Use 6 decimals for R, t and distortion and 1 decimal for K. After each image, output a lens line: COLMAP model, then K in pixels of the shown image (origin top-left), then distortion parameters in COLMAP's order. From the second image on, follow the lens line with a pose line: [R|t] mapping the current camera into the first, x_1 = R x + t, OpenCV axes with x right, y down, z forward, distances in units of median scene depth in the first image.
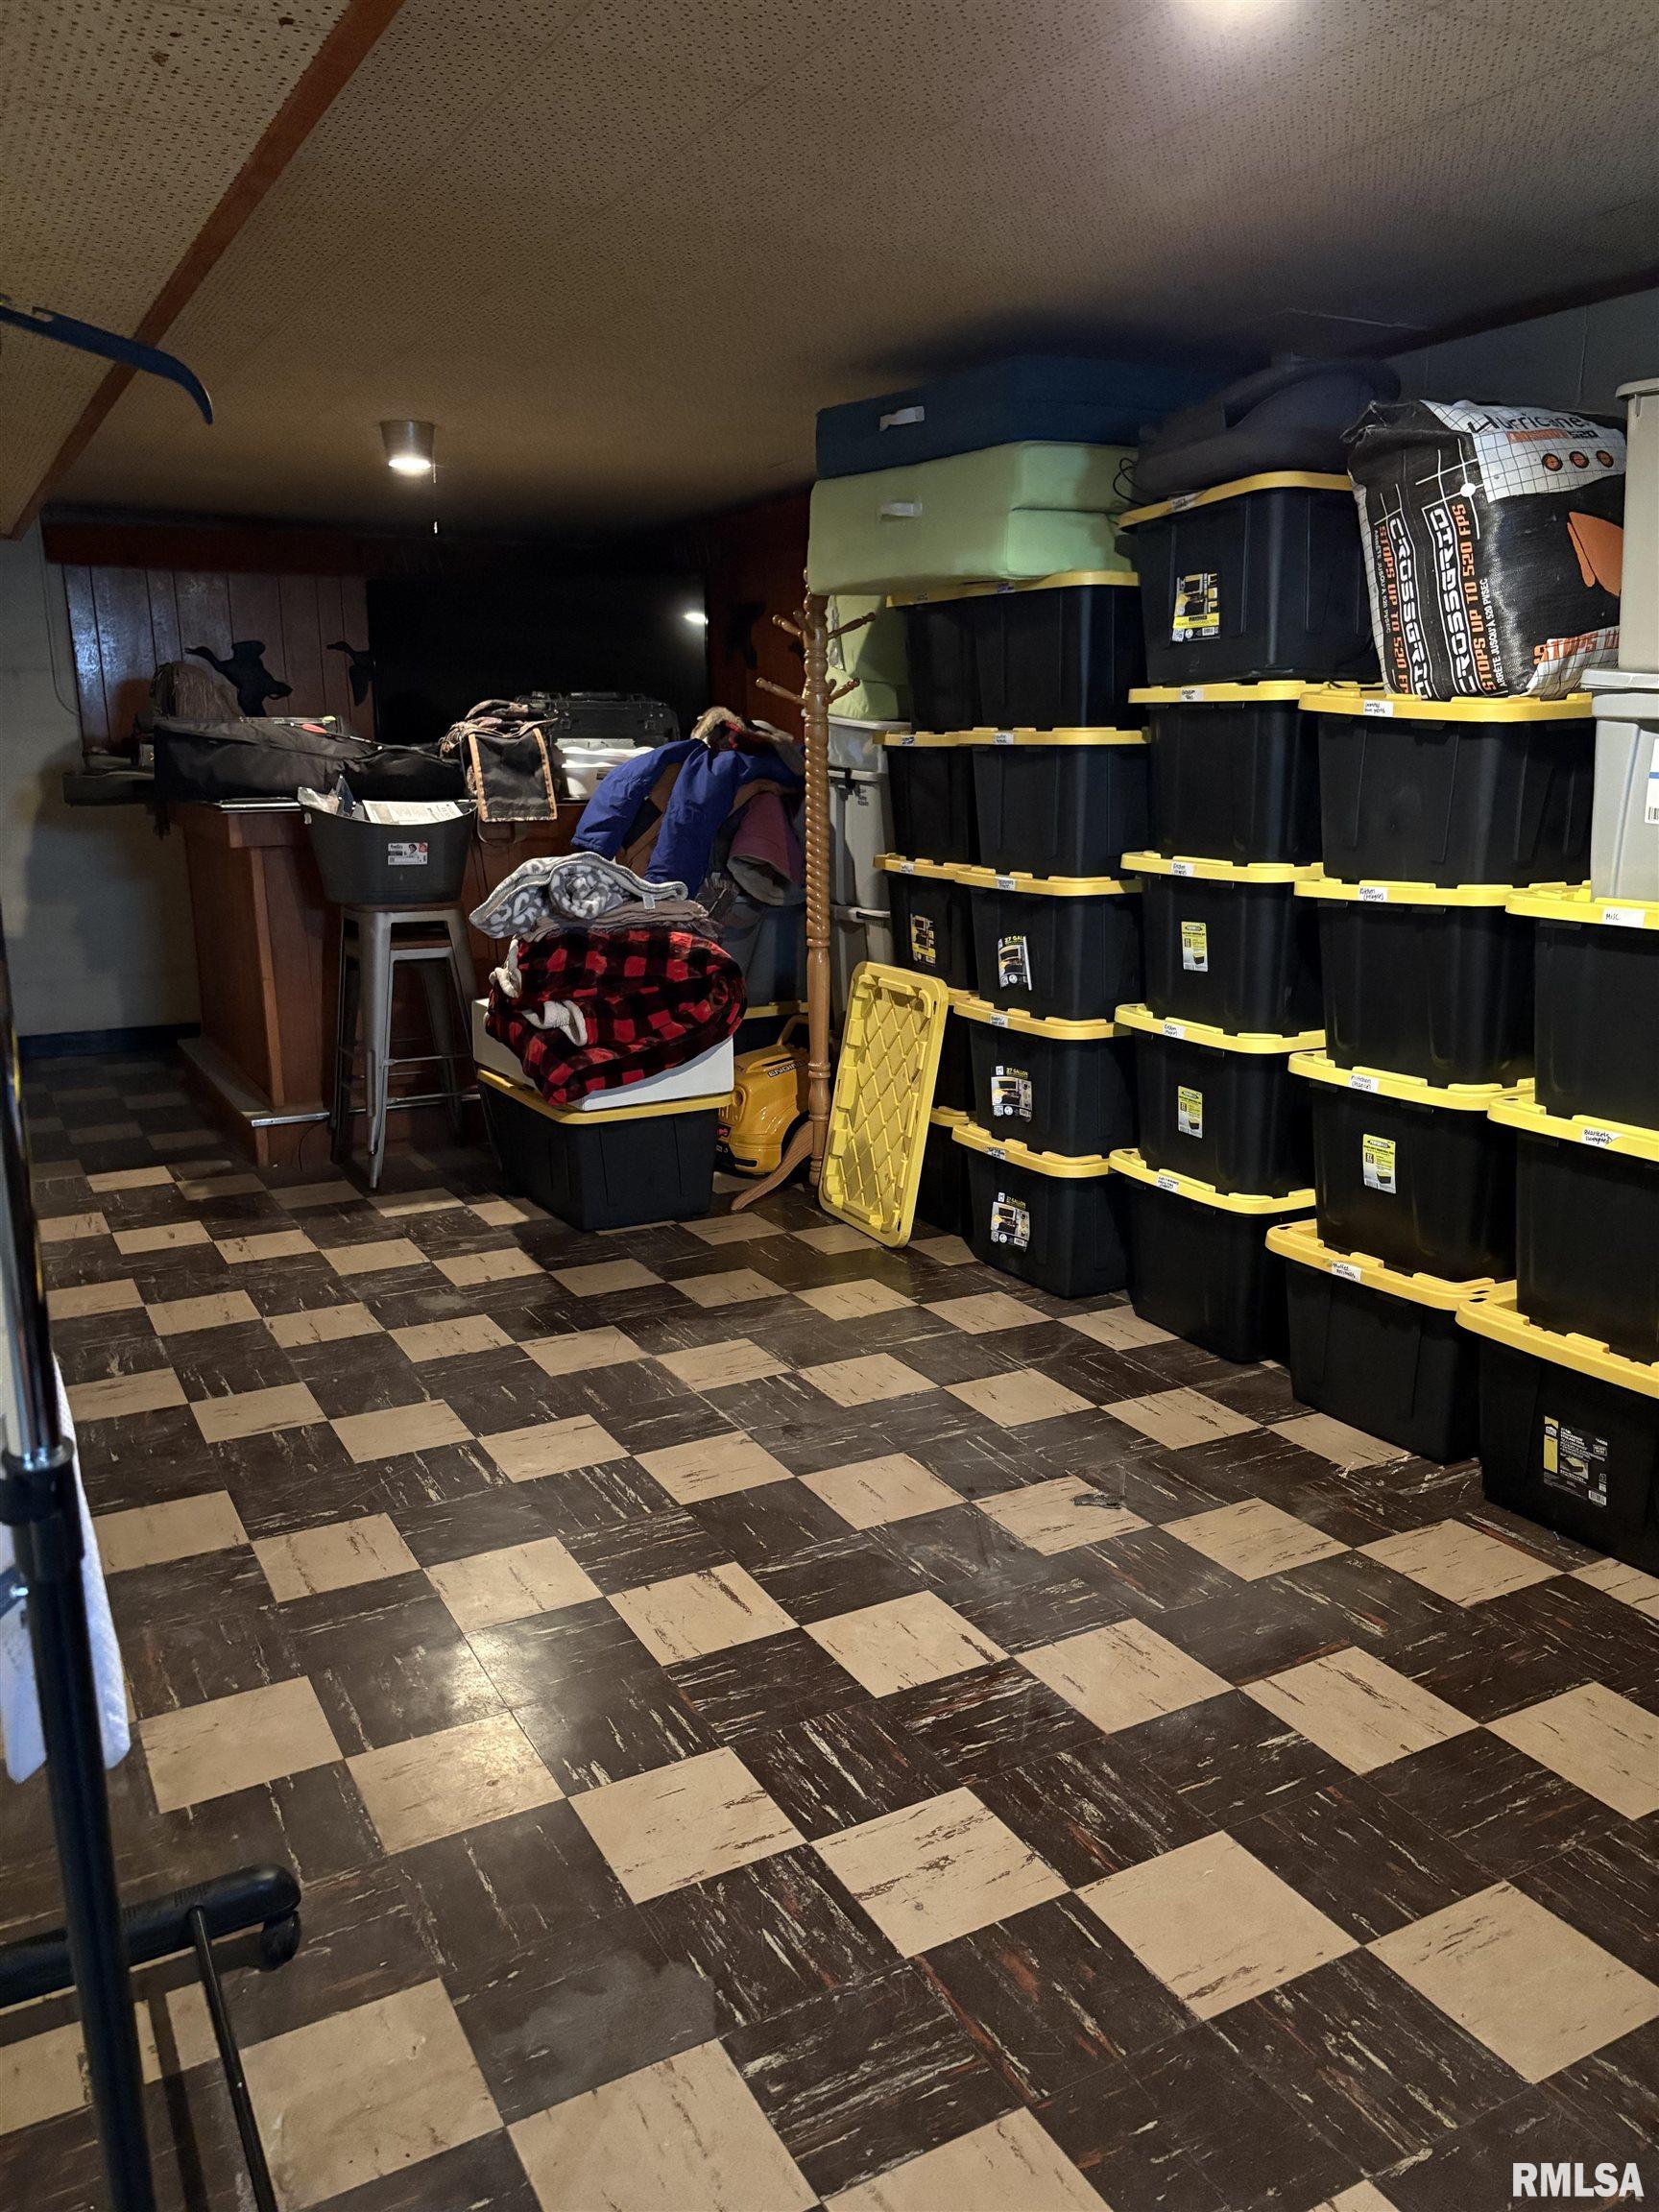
lens RADIAL K [[1677.2, 0, 821.4], [0, 1677.2, 1106.3], [0, 0, 1]] dist [0.003121, 0.001710]
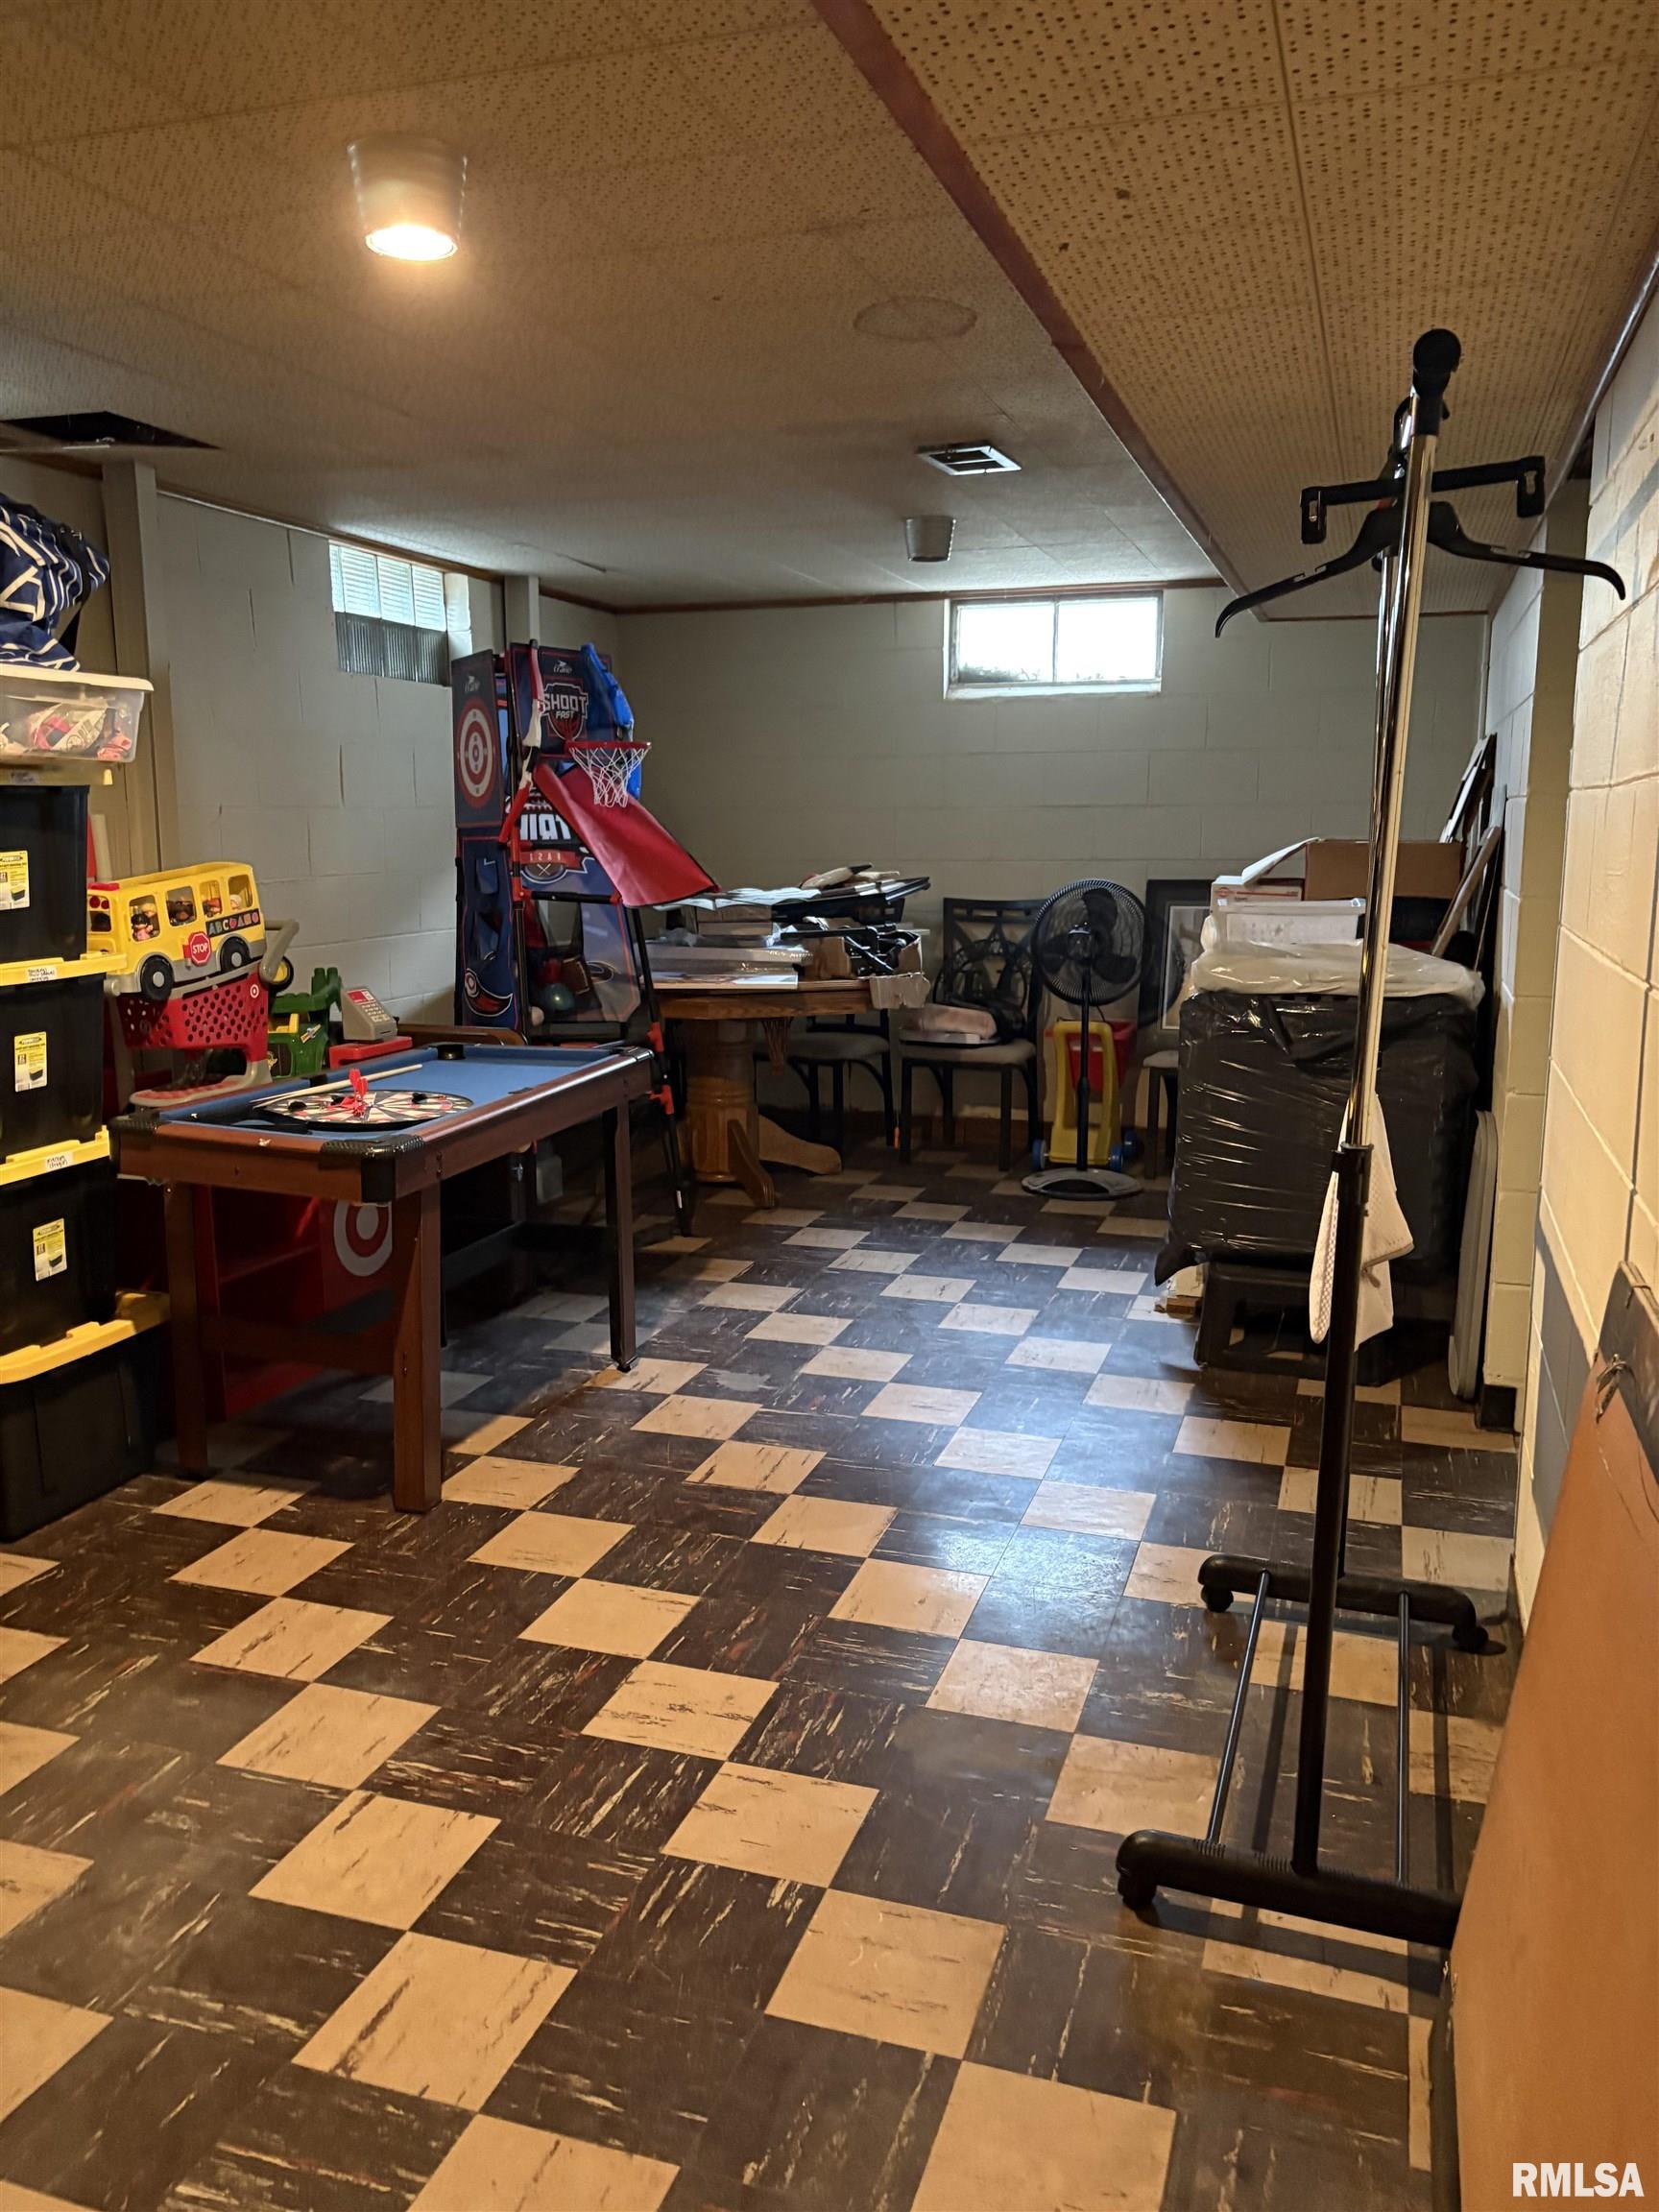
lens RADIAL K [[1677.2, 0, 823.8], [0, 1677.2, 1111.8], [0, 0, 1]] dist [0.003121, 0.001710]
pose [[-0.682917, -0.121786, 0.720273, -0.773227], [0.165913, 0.934378, 0.315296, -0.310933], [-0.711405, 0.334823, -0.617896, 1.403023]]
